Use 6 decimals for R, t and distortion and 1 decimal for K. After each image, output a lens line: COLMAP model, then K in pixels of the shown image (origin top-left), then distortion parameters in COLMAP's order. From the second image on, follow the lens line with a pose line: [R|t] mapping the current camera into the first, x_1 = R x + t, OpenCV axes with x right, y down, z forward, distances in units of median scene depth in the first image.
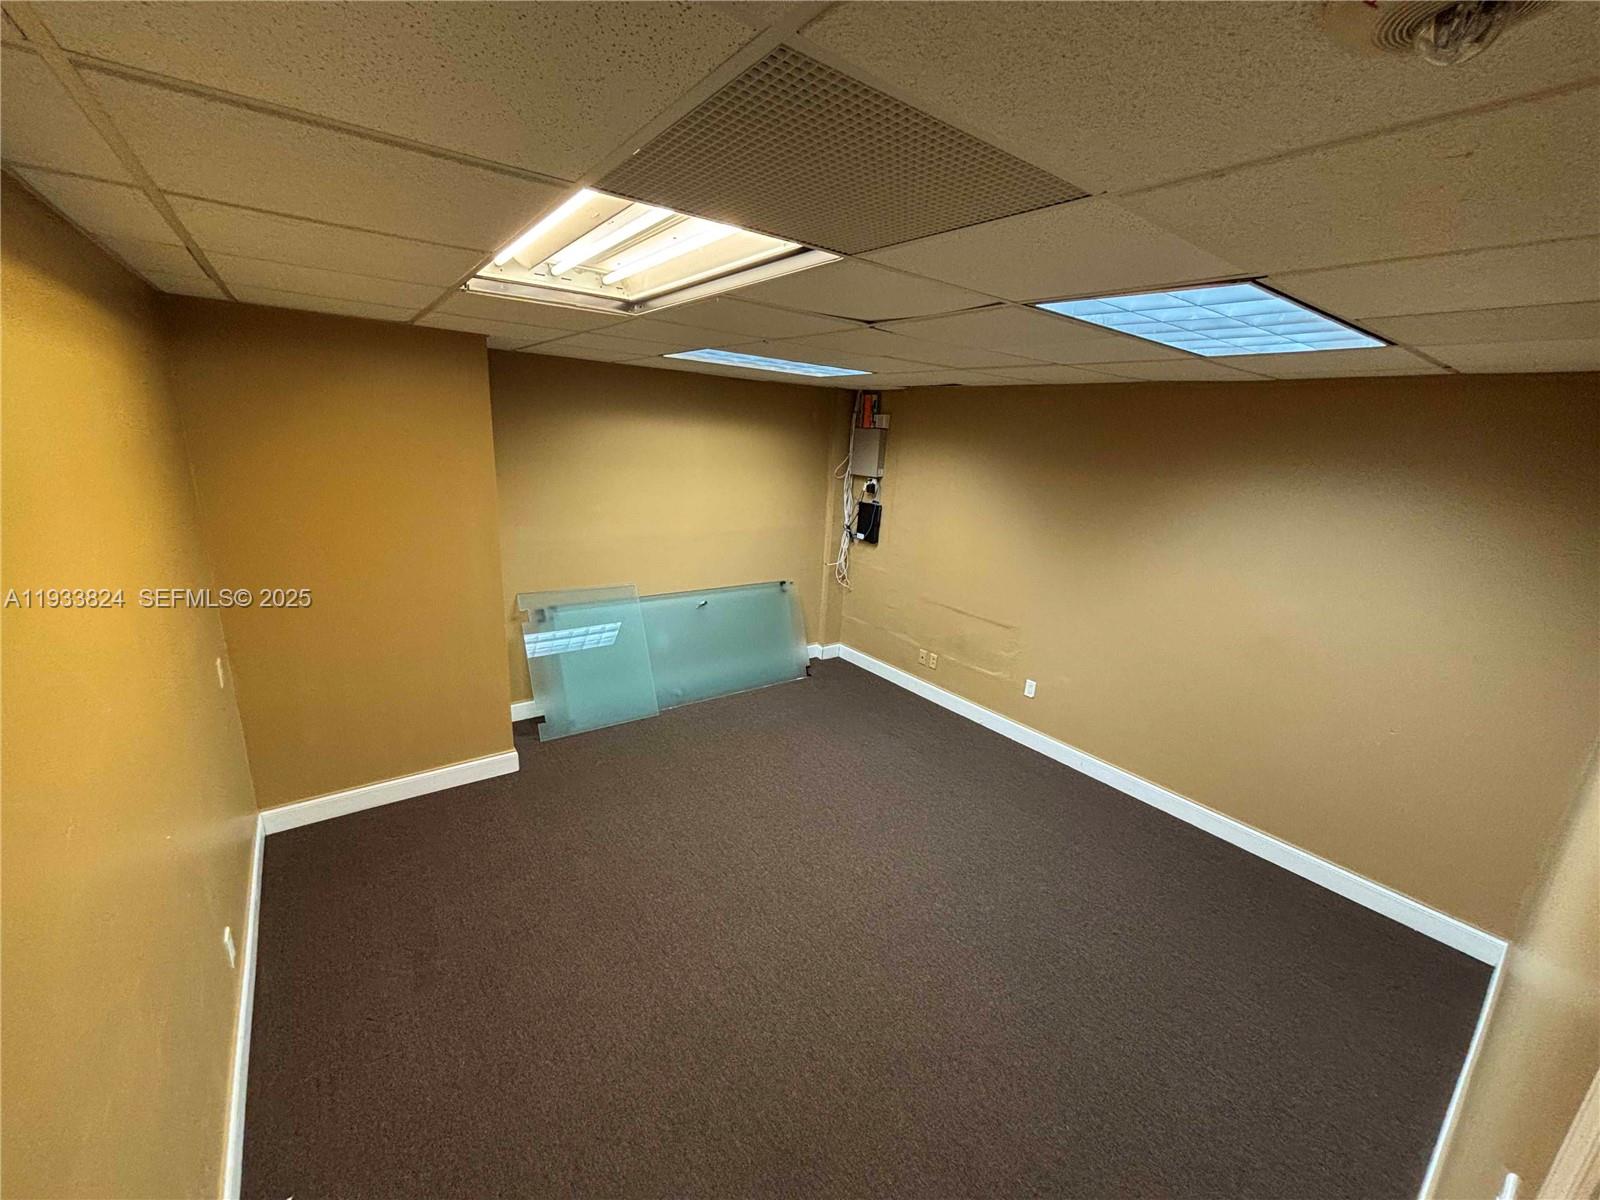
lens RADIAL K [[638.0, 0, 805.4], [0, 638.0, 601.4], [0, 0, 1]] dist [0.000484, 0.000216]
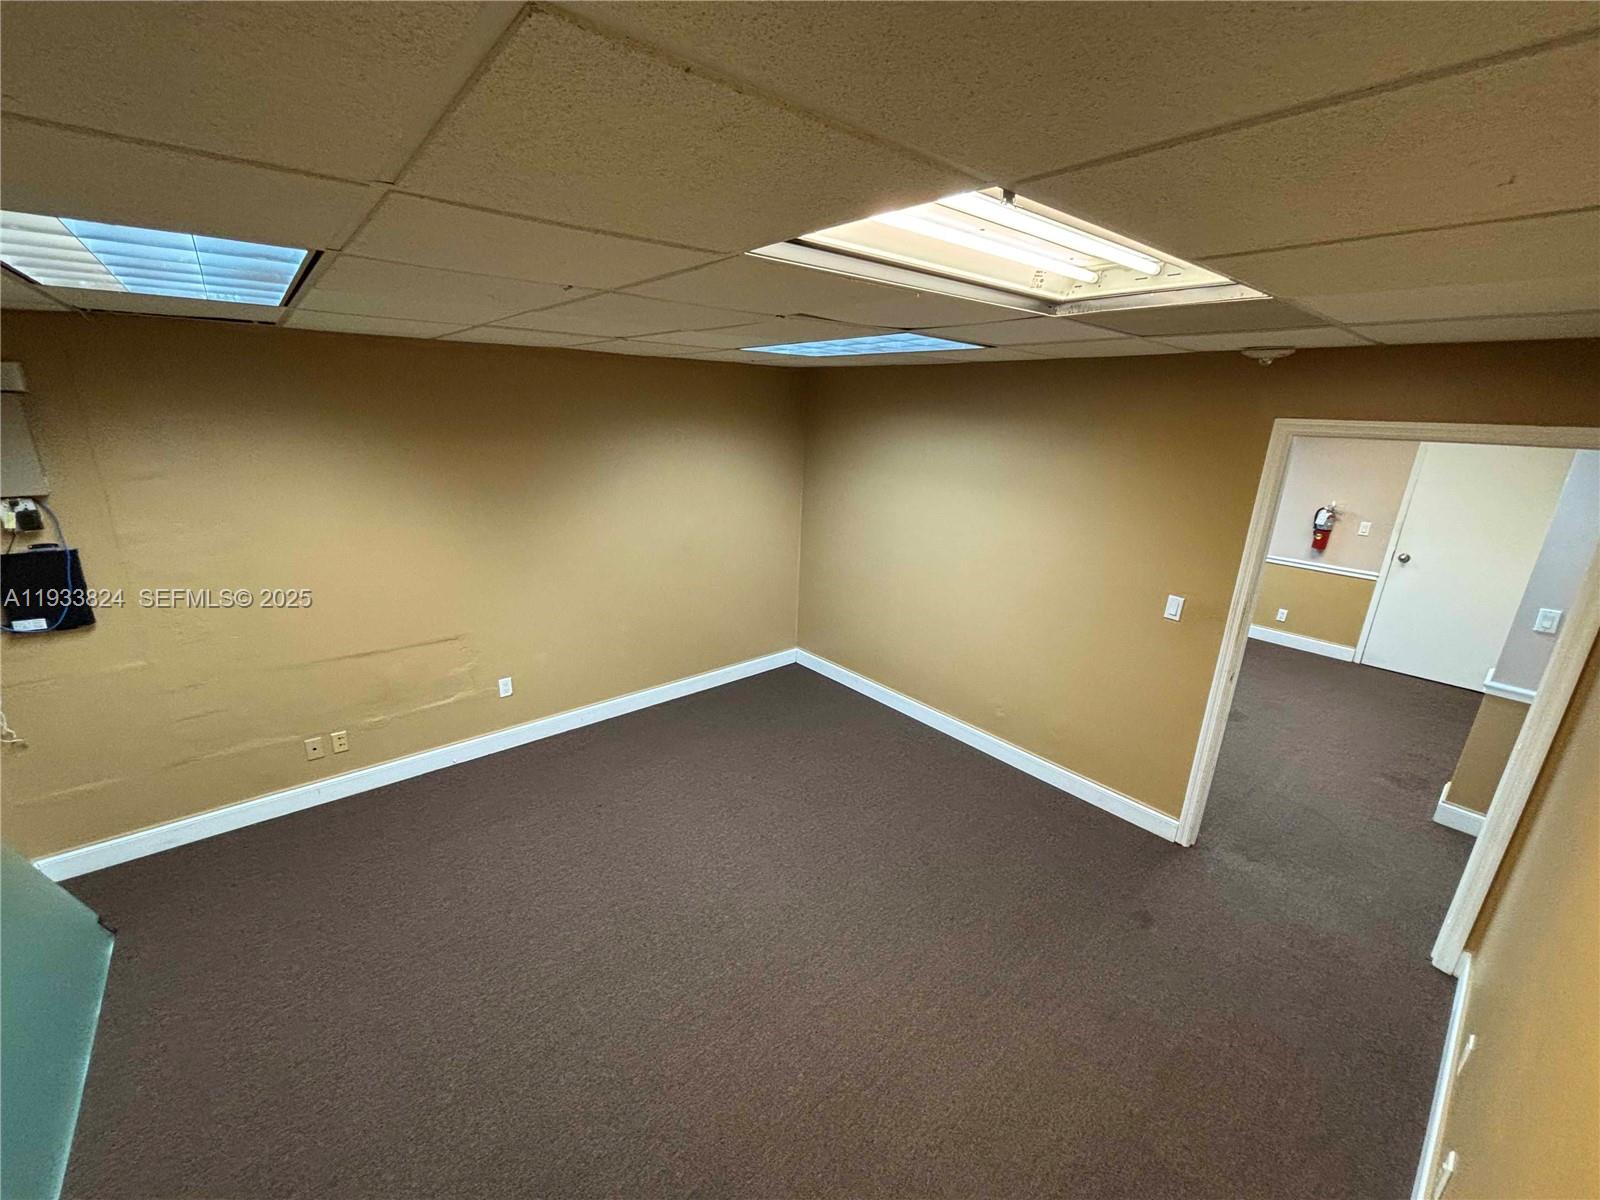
lens RADIAL K [[638.0, 0, 805.4], [0, 638.0, 601.4], [0, 0, 1]] dist [0.000484, 0.000216]
pose [[-0.060069, -0.341786, 0.937856, -0.442615], [0.225246, 0.910678, 0.346308, -0.176624], [-0.972448, 0.232051, 0.022282, 0.501431]]
